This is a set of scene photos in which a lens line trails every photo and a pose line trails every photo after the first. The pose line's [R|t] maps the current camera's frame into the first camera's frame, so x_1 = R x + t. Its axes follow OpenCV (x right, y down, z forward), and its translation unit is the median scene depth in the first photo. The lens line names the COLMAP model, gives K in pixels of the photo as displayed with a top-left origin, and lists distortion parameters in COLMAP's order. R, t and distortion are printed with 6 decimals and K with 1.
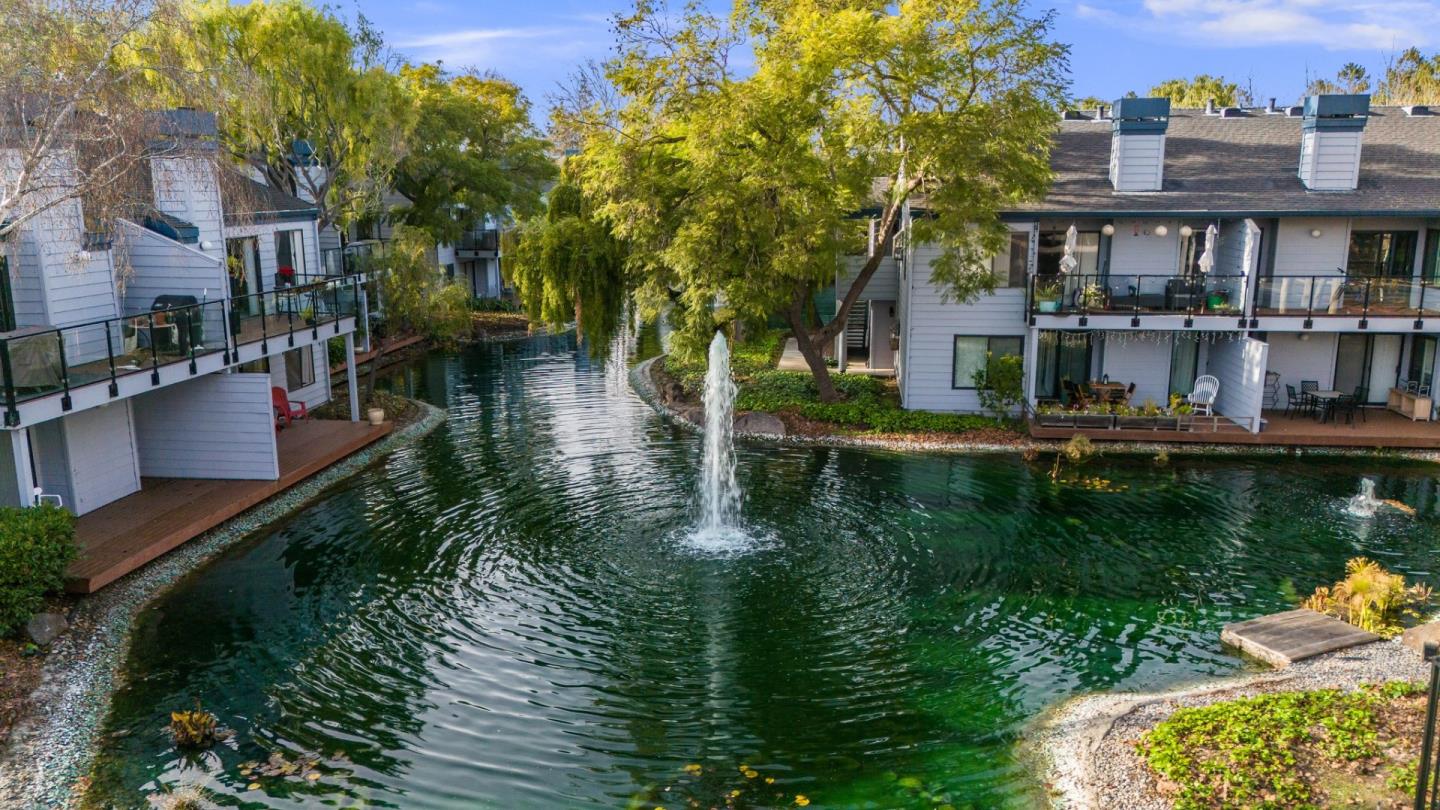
lens RADIAL K [[1058.9, 0, 724.8], [0, 1058.9, 412.2], [0, 0, 1]] dist [0.002485, -0.000854]
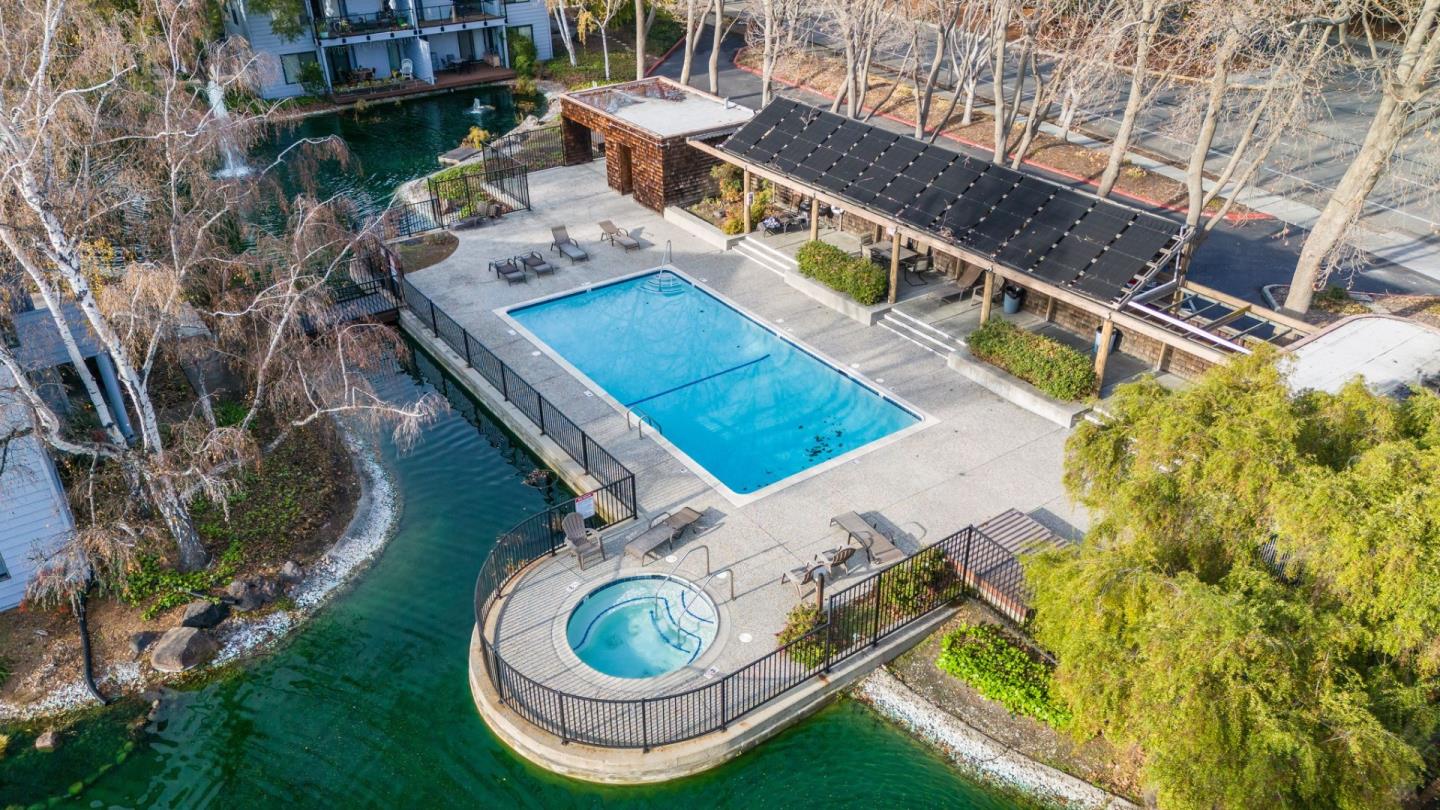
lens RADIAL K [[1058.9, 0, 729.7], [0, 1058.9, 405.6], [0, 0, 1]] dist [0.002485, -0.000854]
pose [[0.738084, -0.336406, 0.584862, -0.550203], [0.134390, 0.922766, 0.361168, -0.075515], [-0.661189, -0.187973, 0.726288, -1.119032]]
